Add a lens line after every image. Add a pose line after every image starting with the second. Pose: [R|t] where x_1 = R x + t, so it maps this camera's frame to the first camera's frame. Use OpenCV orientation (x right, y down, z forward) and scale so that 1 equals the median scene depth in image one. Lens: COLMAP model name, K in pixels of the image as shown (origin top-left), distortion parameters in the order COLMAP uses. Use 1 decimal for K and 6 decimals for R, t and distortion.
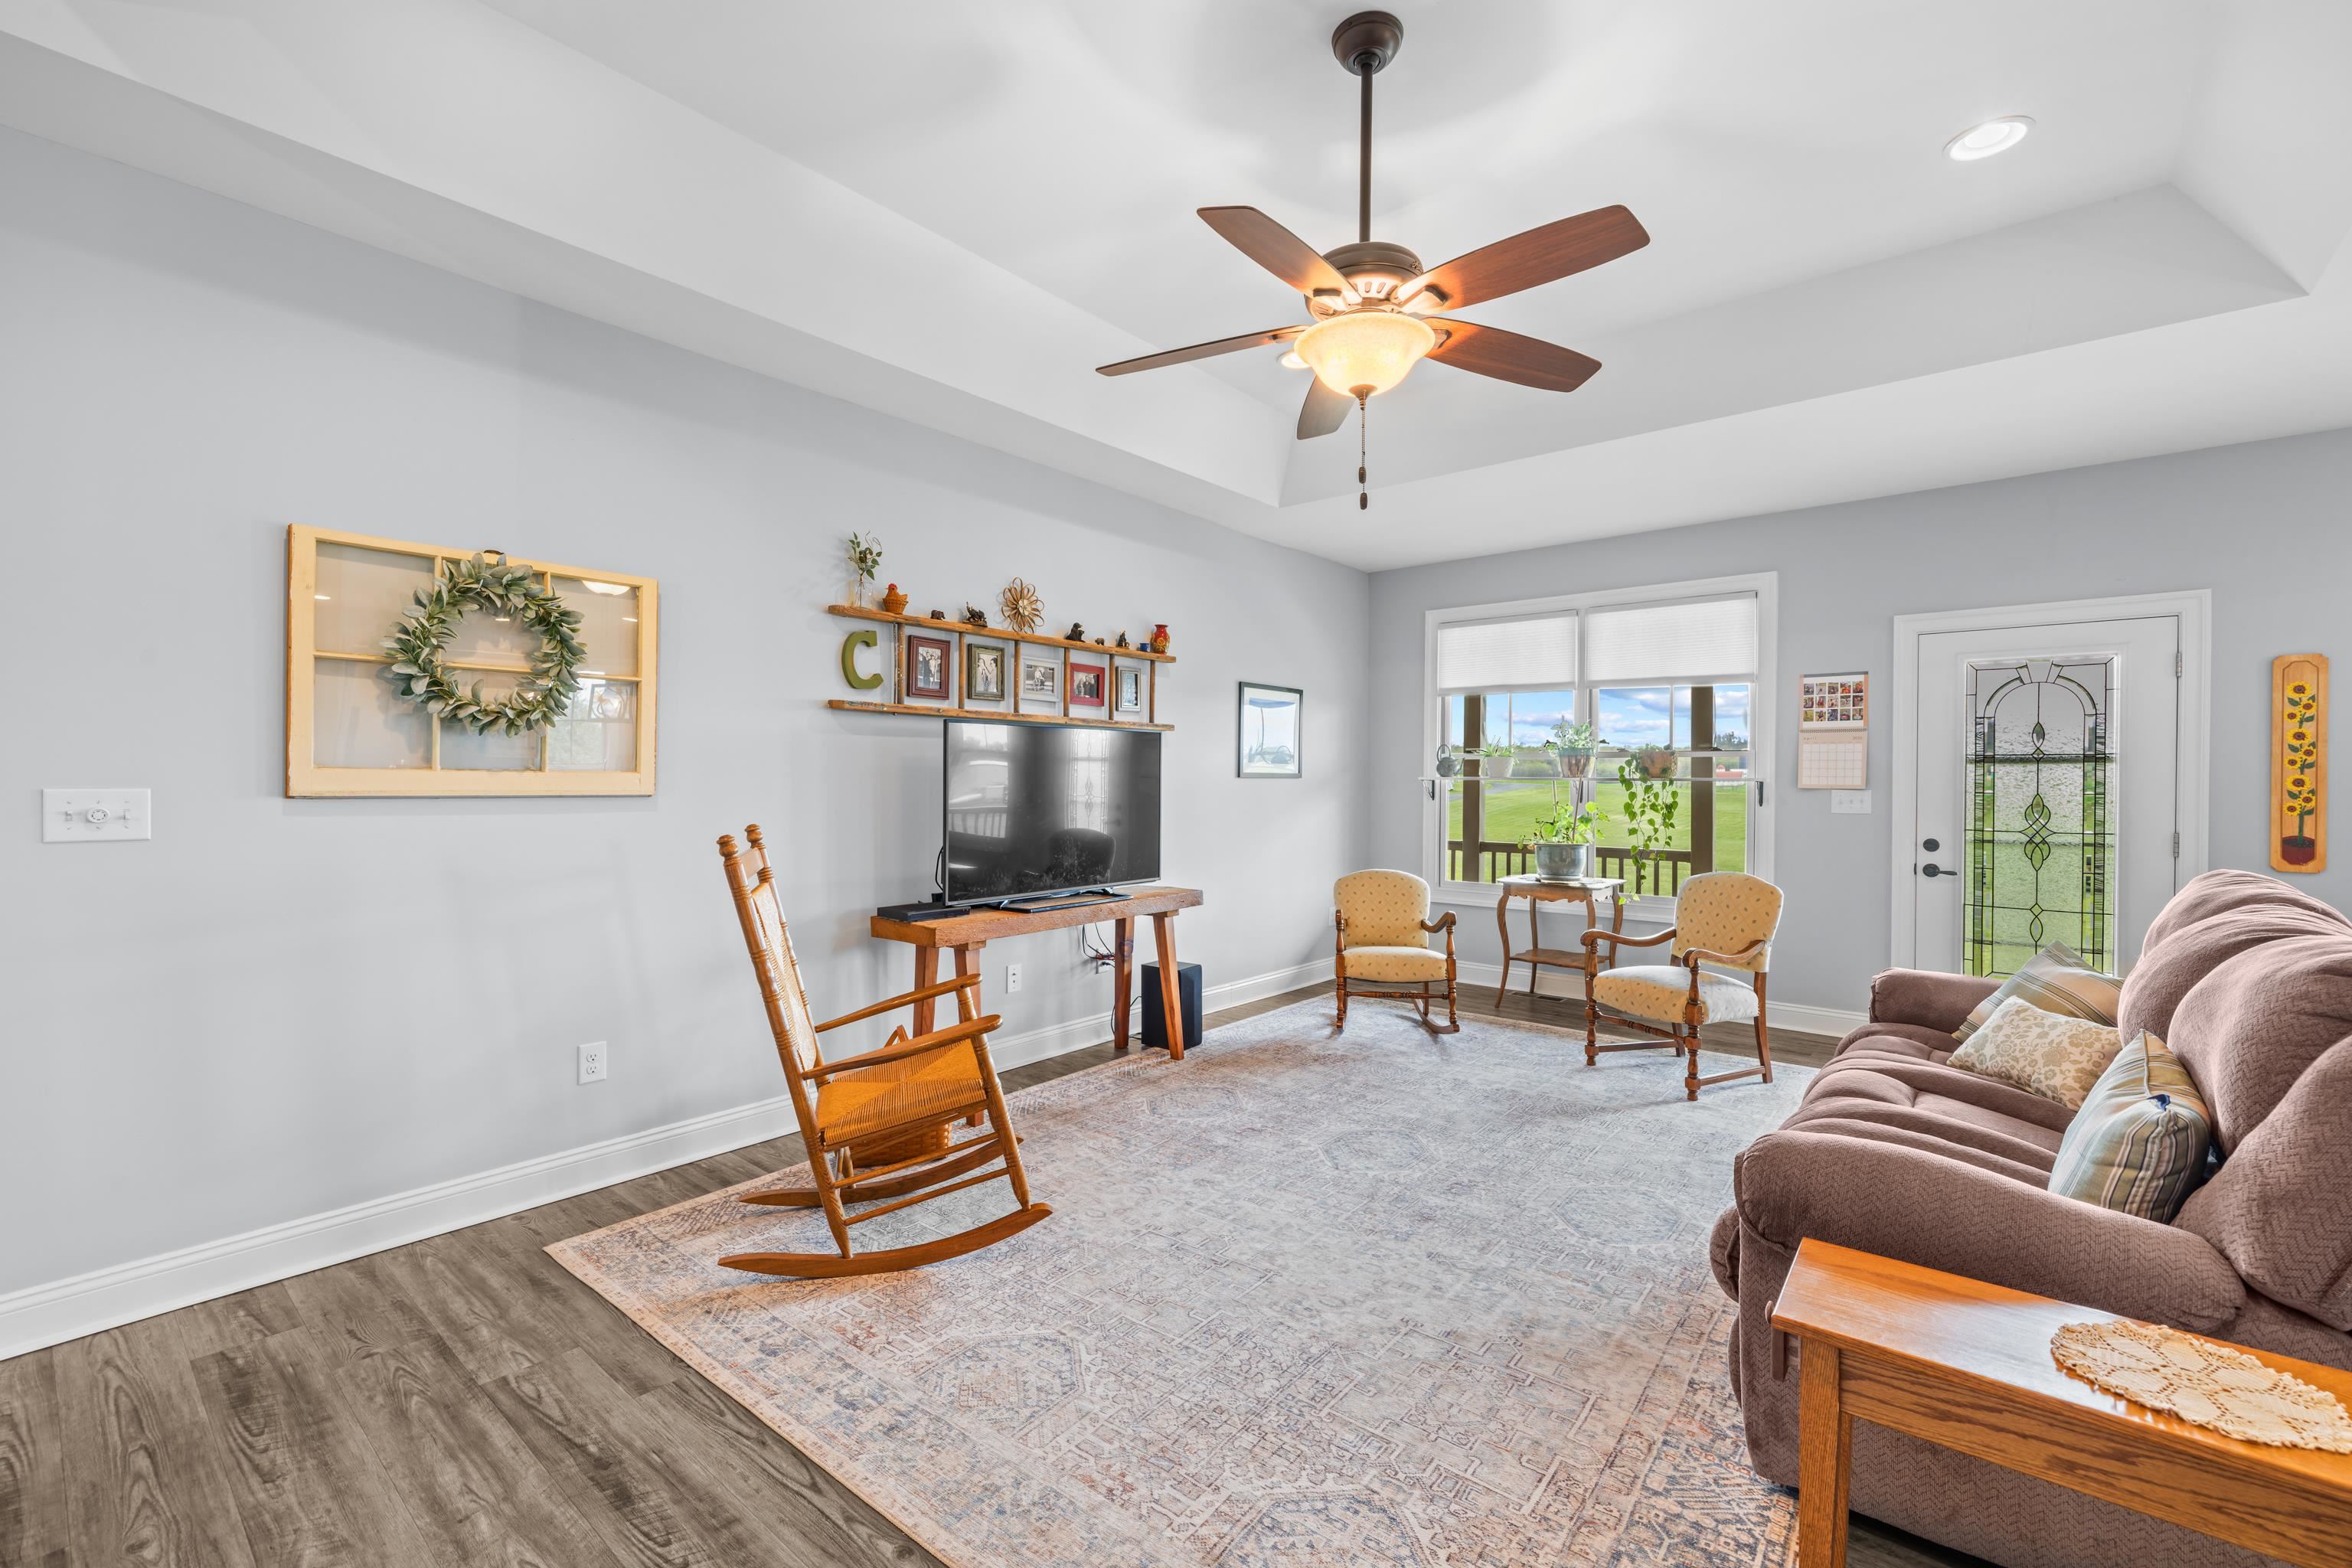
lens RADIAL K [[988.5, 0, 1174.4], [0, 988.5, 785.5], [0, 0, 1]] dist [-0.000696, 0.000343]
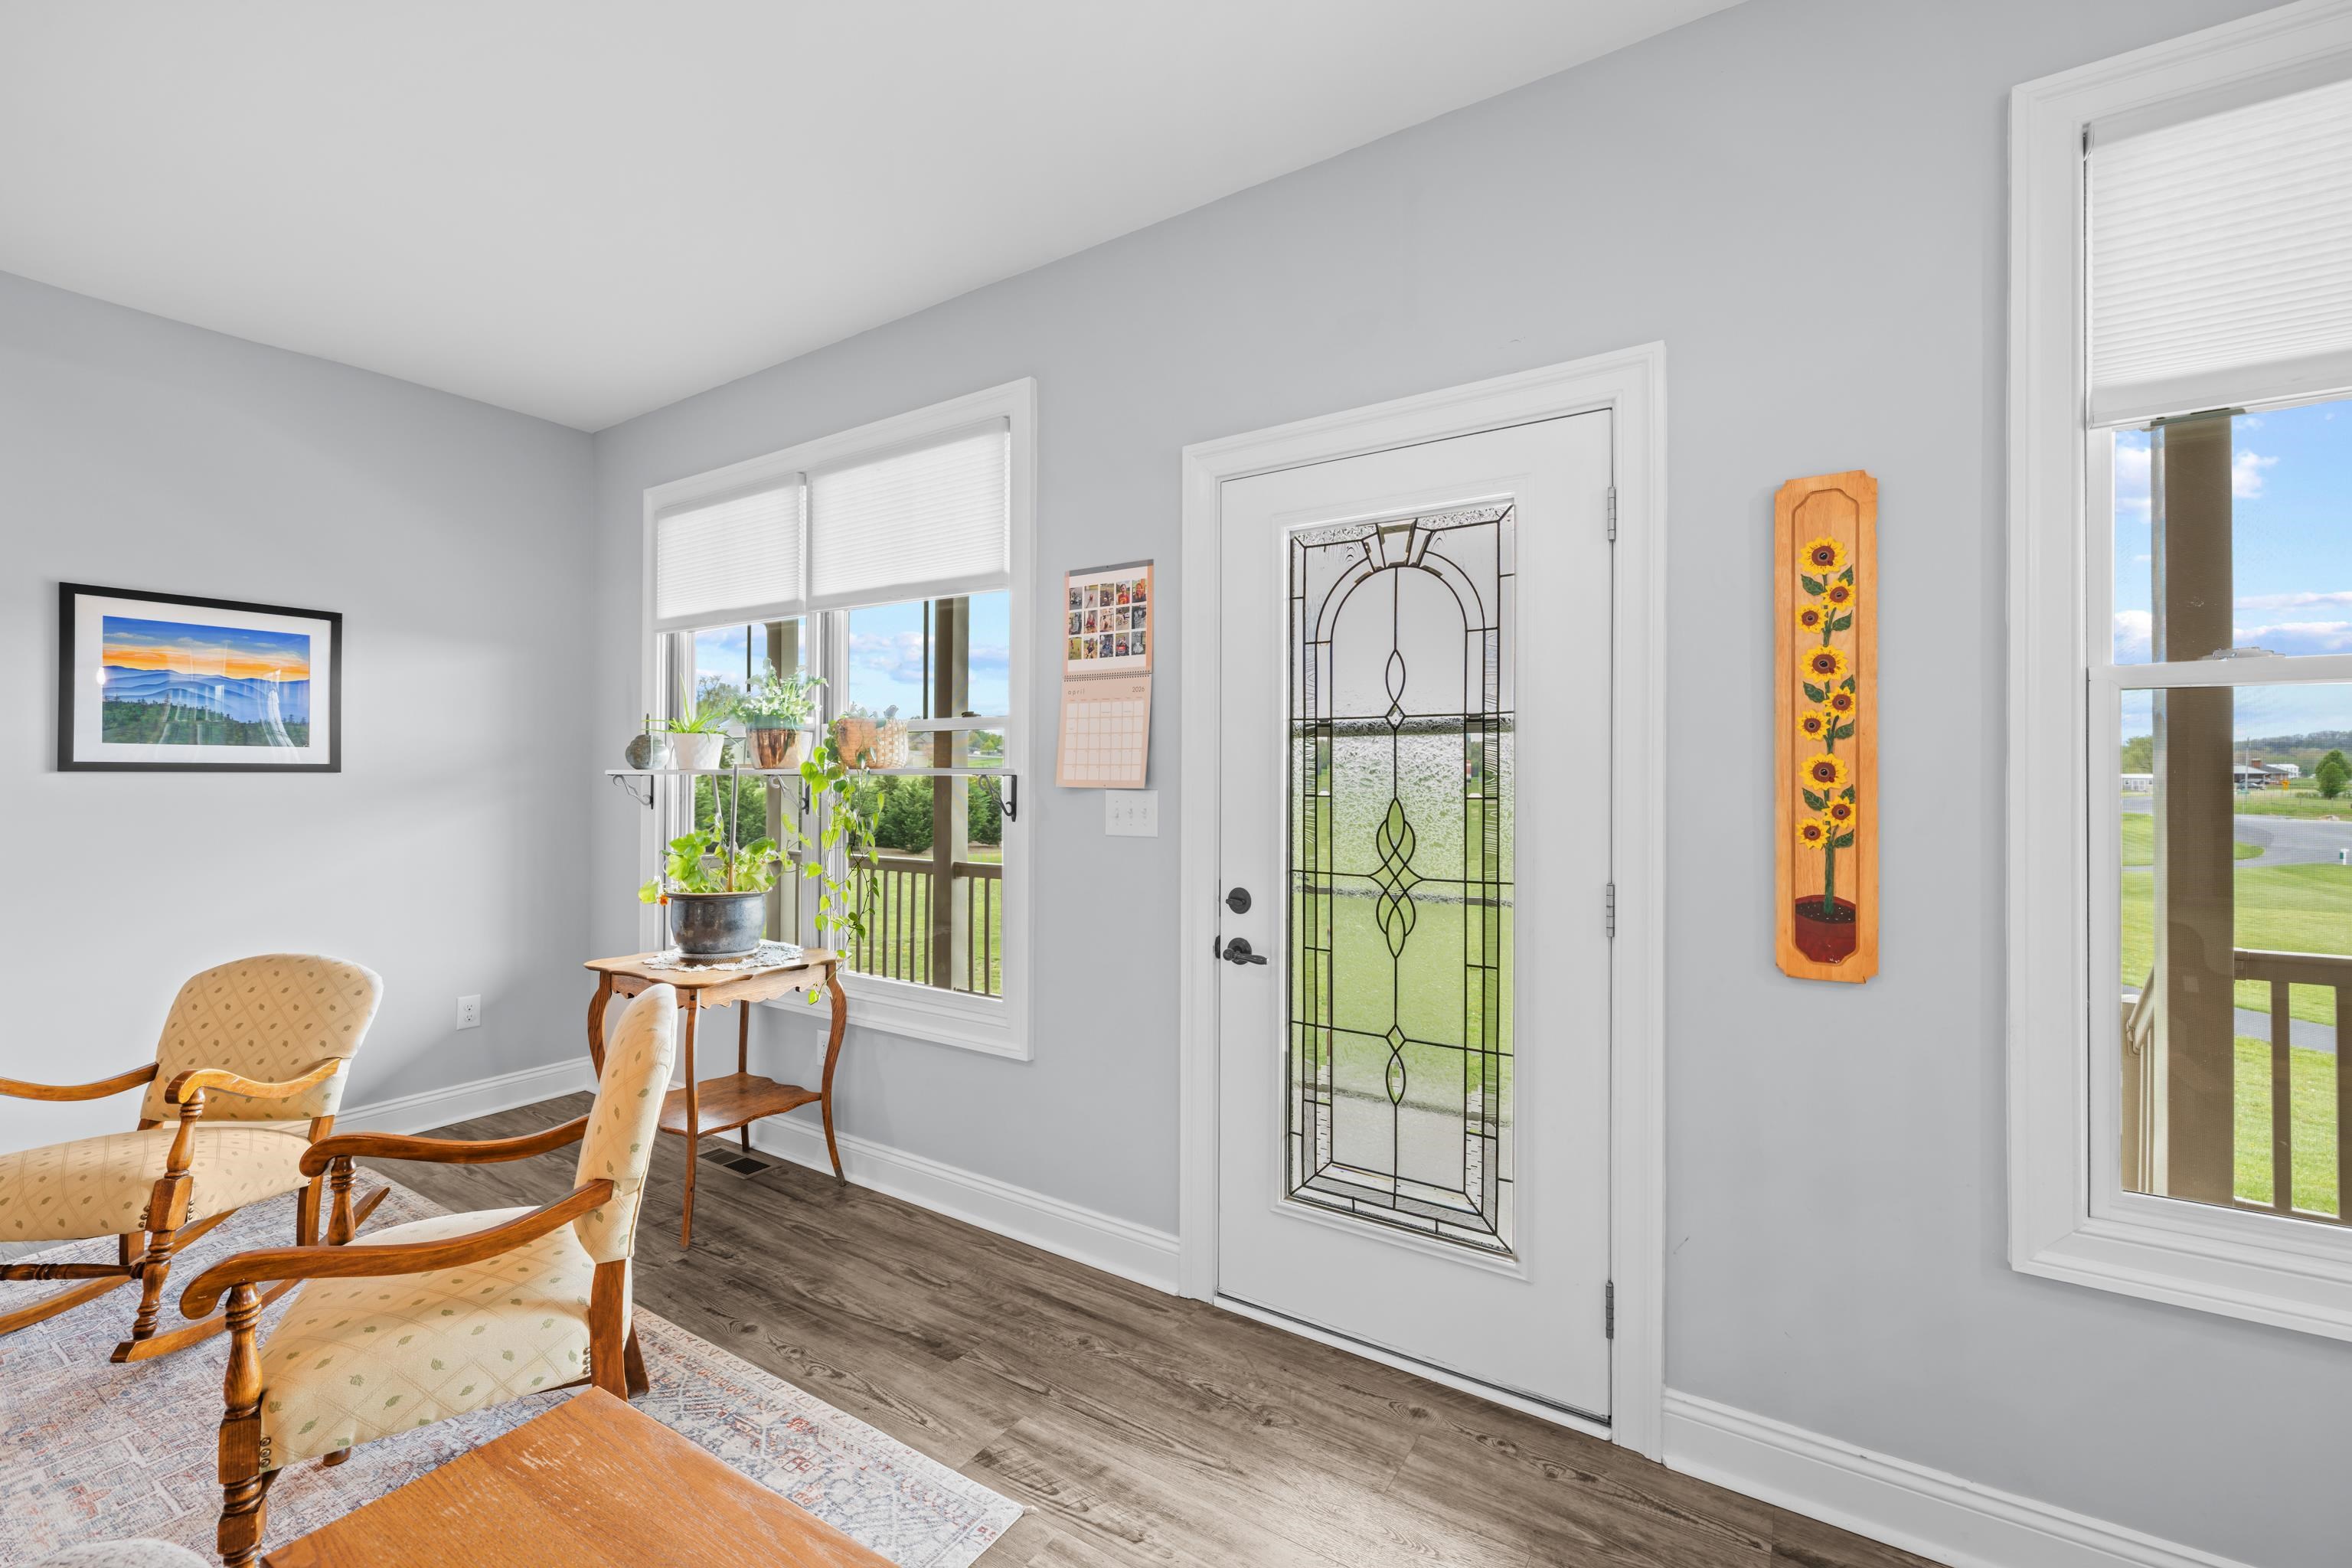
lens RADIAL K [[988.5, 0, 1174.4], [0, 988.5, 774.2], [0, 0, 1]] dist [-0.000696, 0.000343]
pose [[0.992814, -0.004423, 0.119589, 0.737521], [0.005242, 0.999965, -0.006535, -0.000508], [-0.119556, 0.007114, 0.992802, 0.555151]]
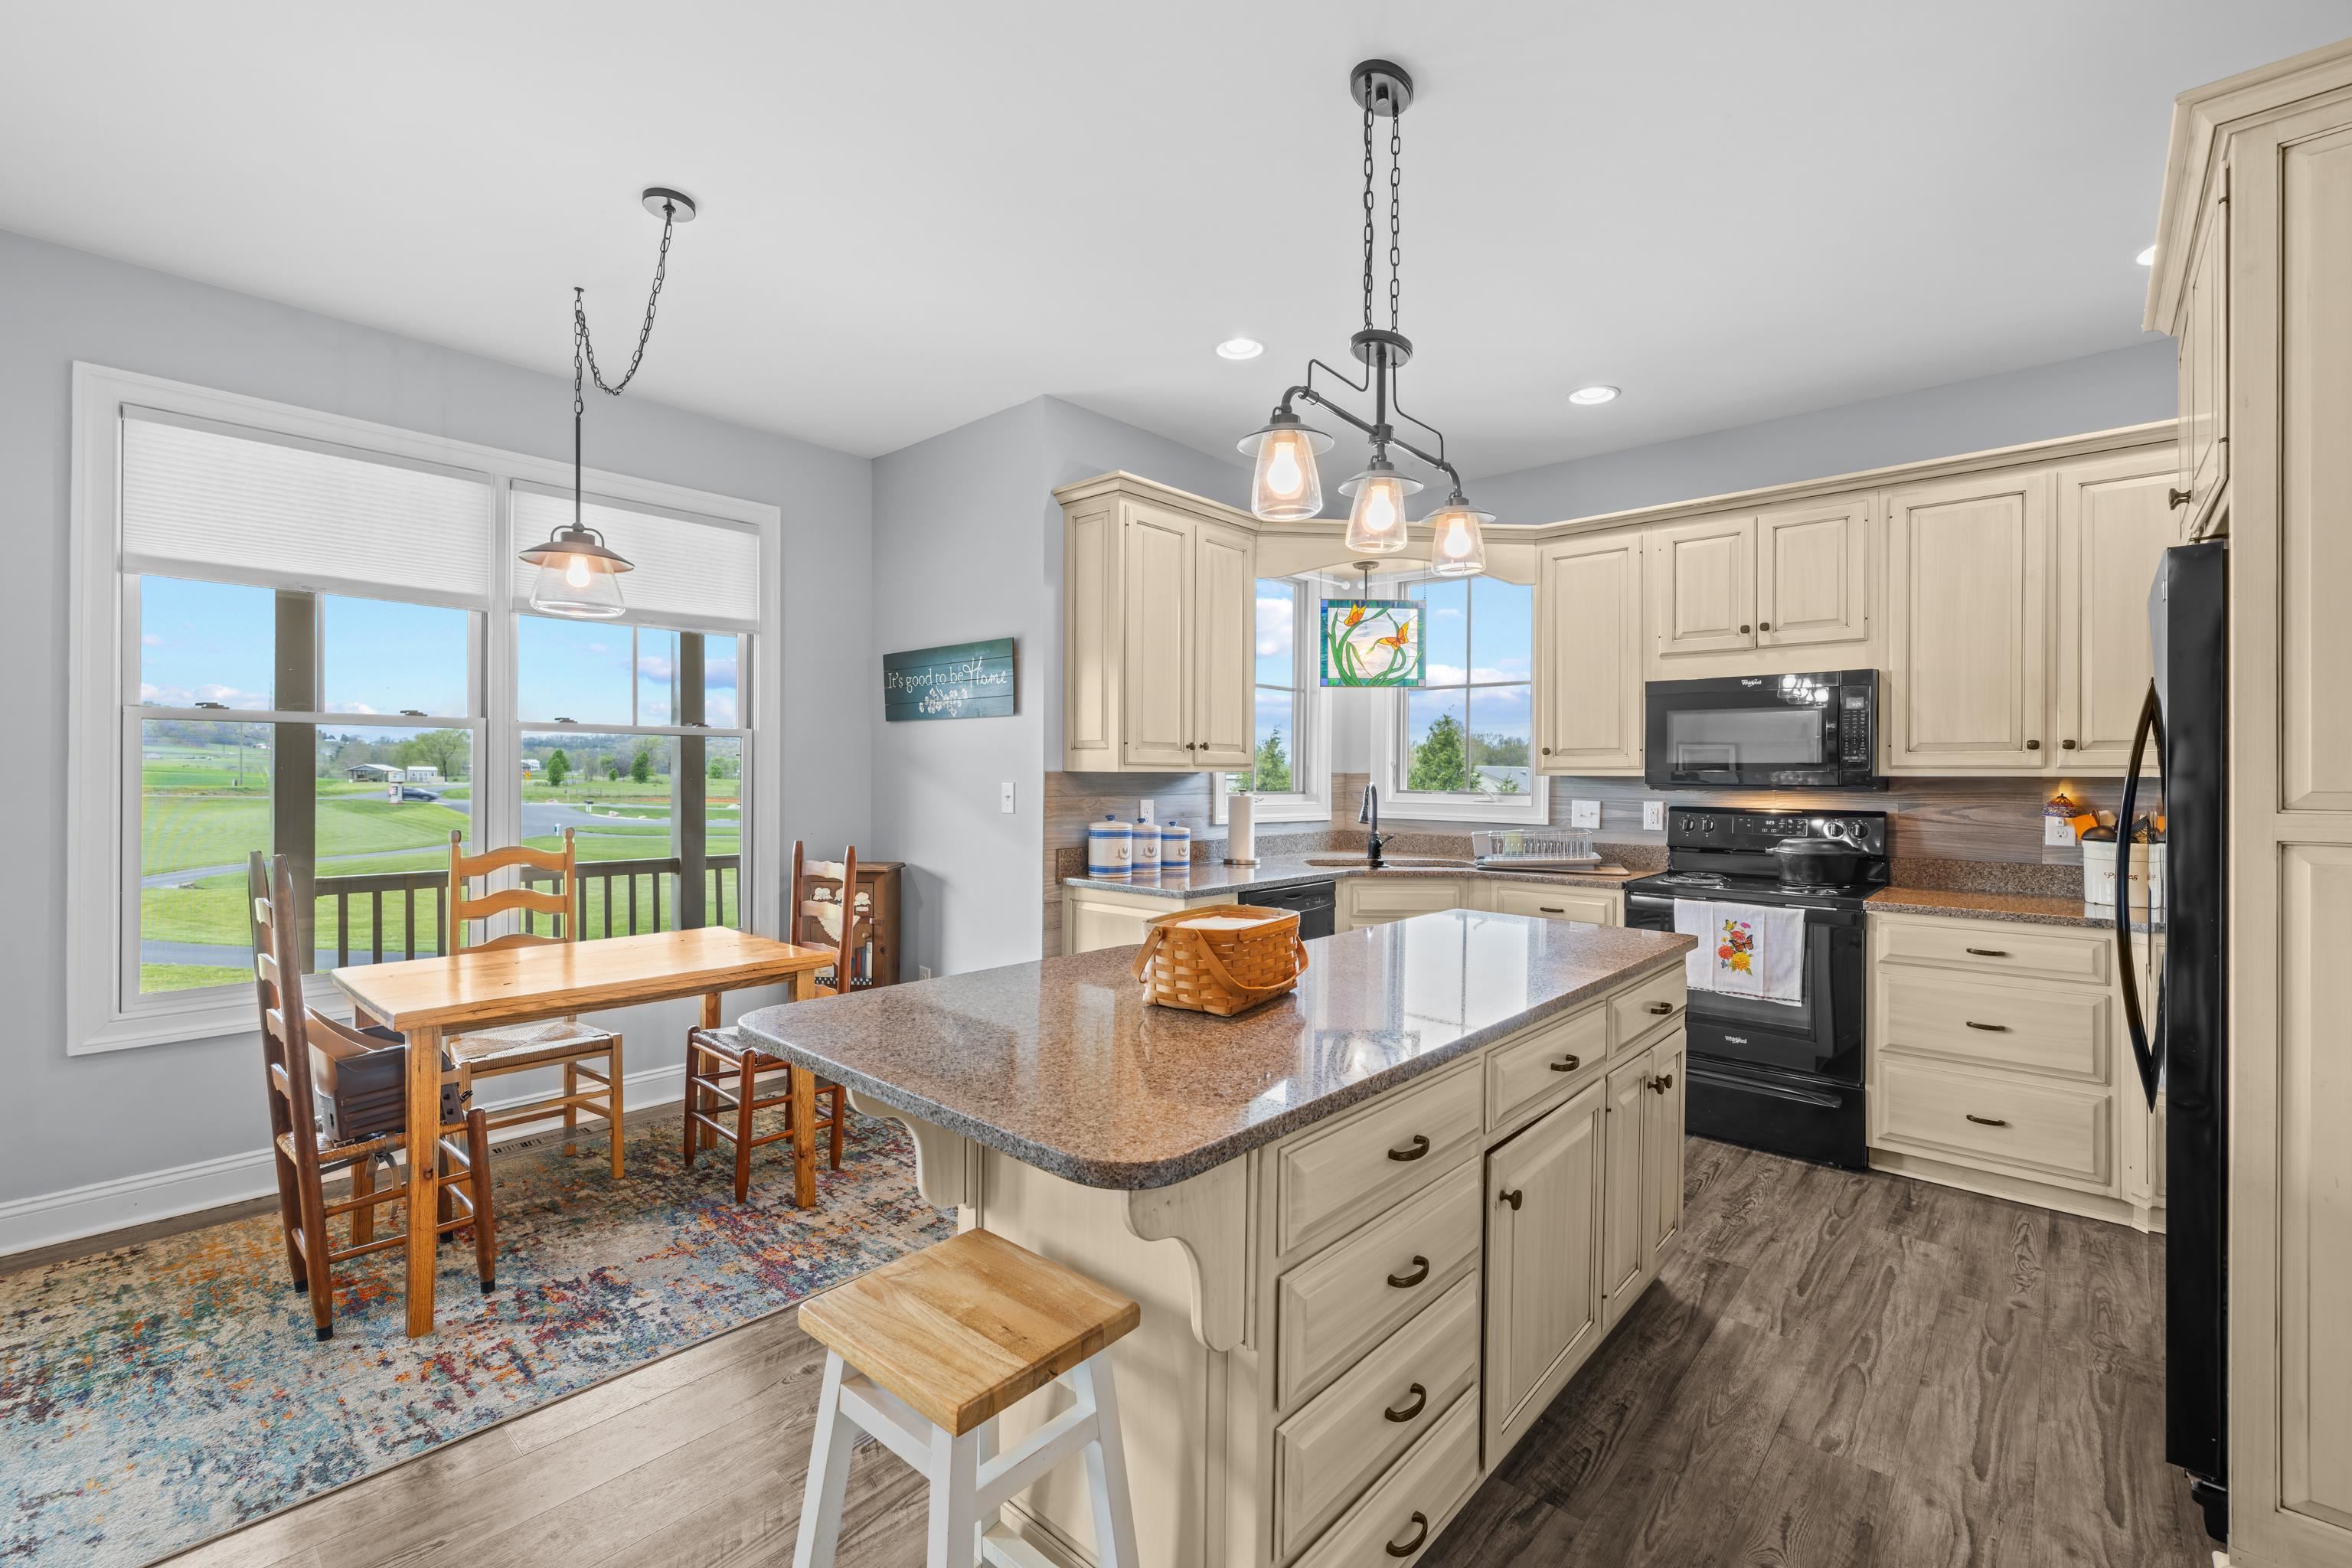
lens RADIAL K [[988.5, 0, 1177.3], [0, 988.5, 773.9], [0, 0, 1]] dist [-0.000696, 0.000343]
pose [[0.032899, -0.005392, 0.999444, 0.493522], [-0.000226, 0.999985, 0.005402, 0.000750], [-0.999459, -0.000403, 0.032898, 0.169183]]
